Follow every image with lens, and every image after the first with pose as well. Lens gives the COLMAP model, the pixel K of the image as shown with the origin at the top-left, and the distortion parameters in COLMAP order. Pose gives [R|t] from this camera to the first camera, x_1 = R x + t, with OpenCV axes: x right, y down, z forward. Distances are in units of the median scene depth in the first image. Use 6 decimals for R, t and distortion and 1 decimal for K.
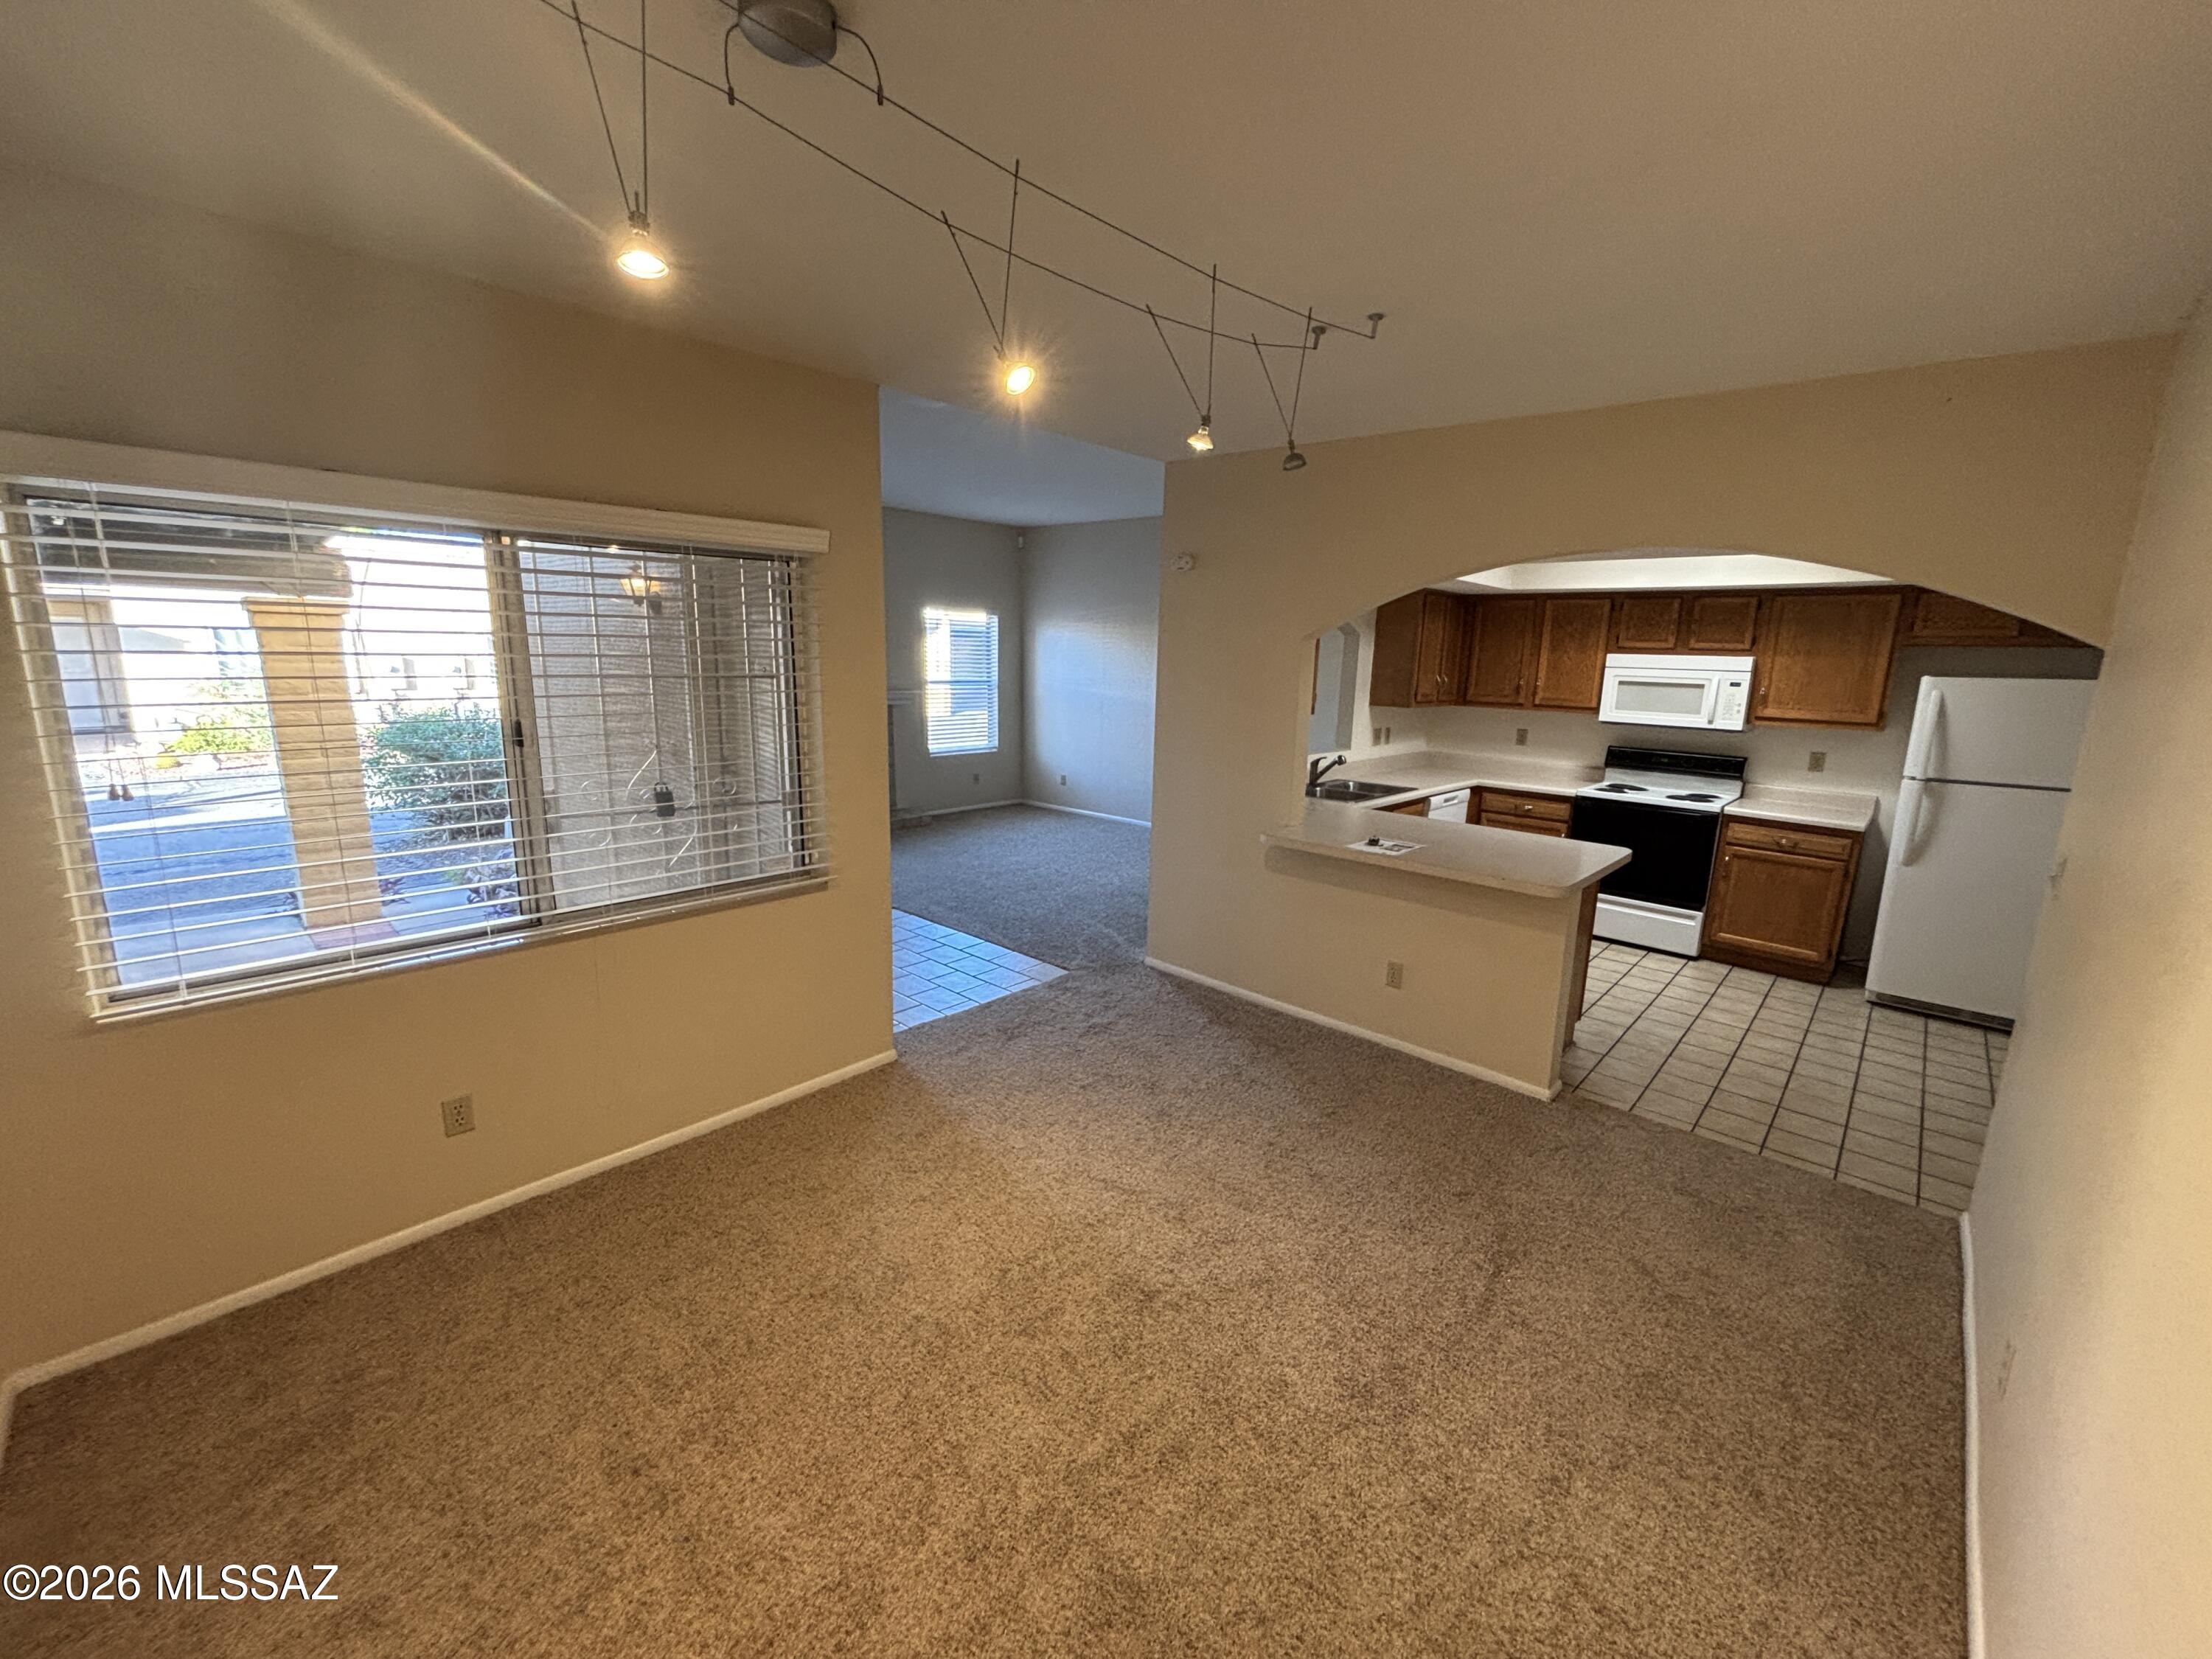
lens RADIAL K [[891.8, 0, 1099.8], [0, 891.8, 827.7], [0, 0, 1]] dist [-0.001822, -0.000249]
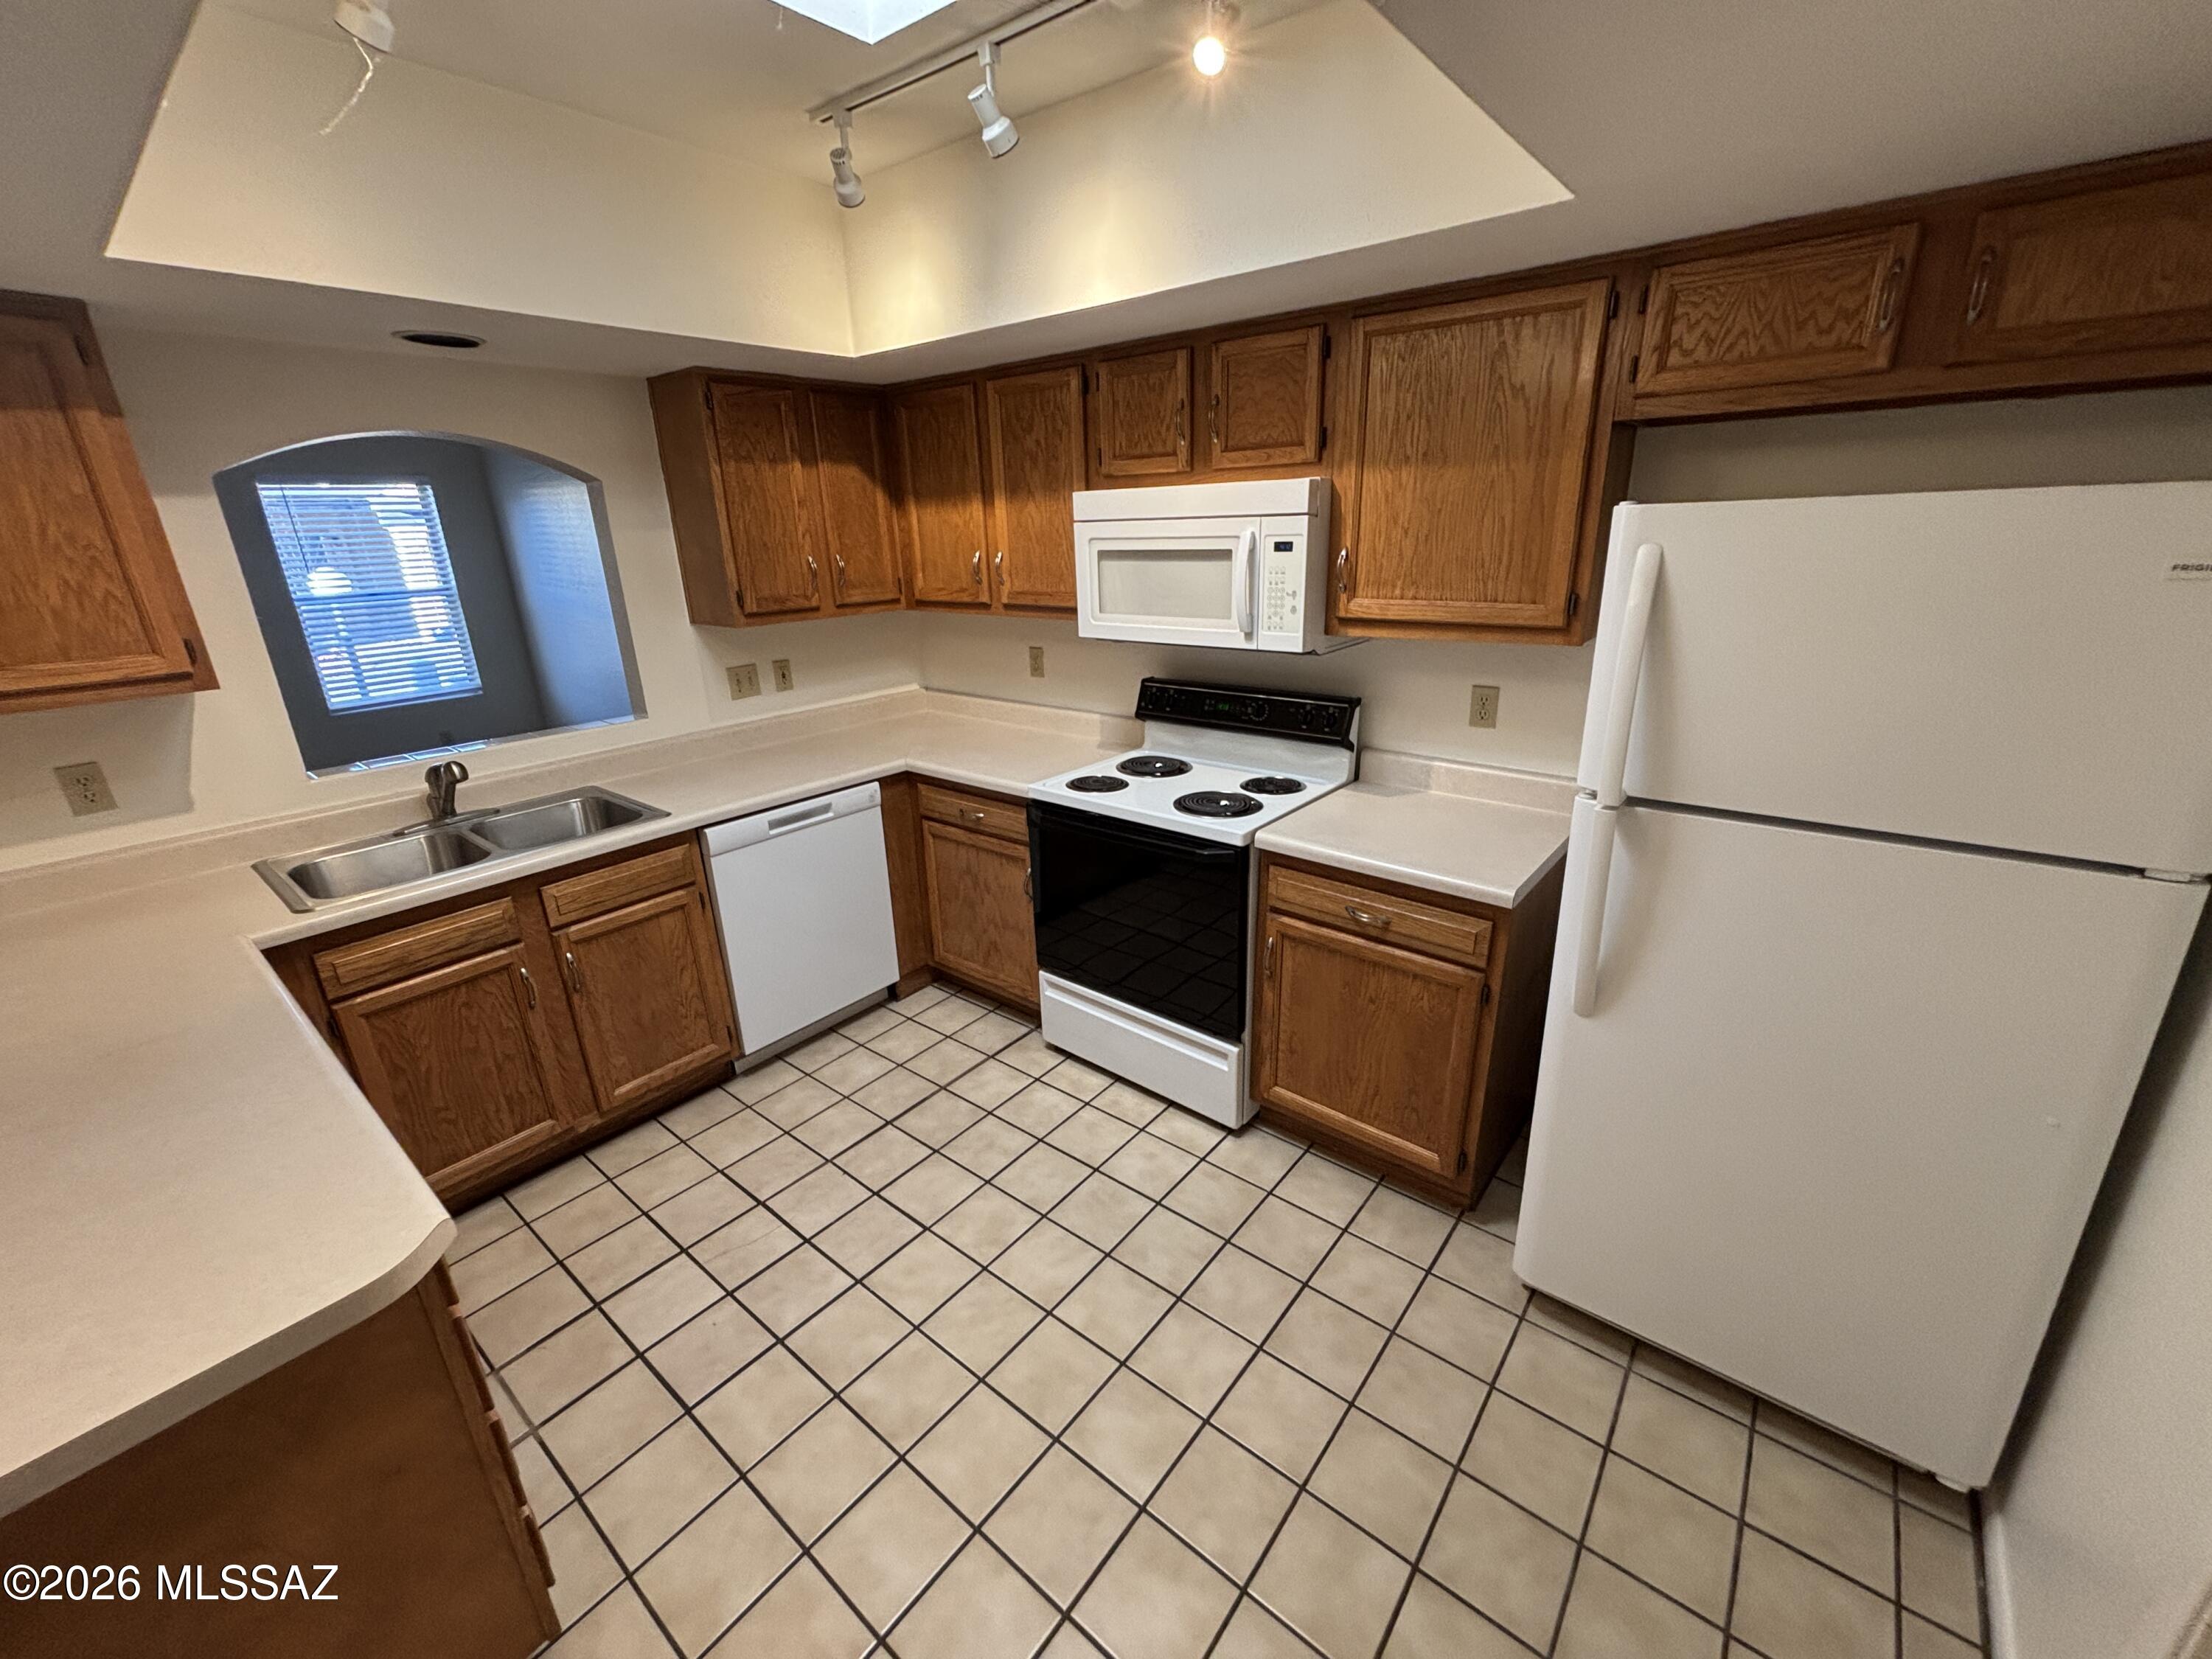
lens RADIAL K [[891.8, 0, 1099.8], [0, 891.8, 827.7], [0, 0, 1]] dist [-0.001822, -0.000249]
pose [[0.995847, -0.075664, 0.050641, 0.584730], [0.068286, 0.988592, 0.134251, -0.088328], [-0.060221, -0.130236, 0.989653, 0.549562]]
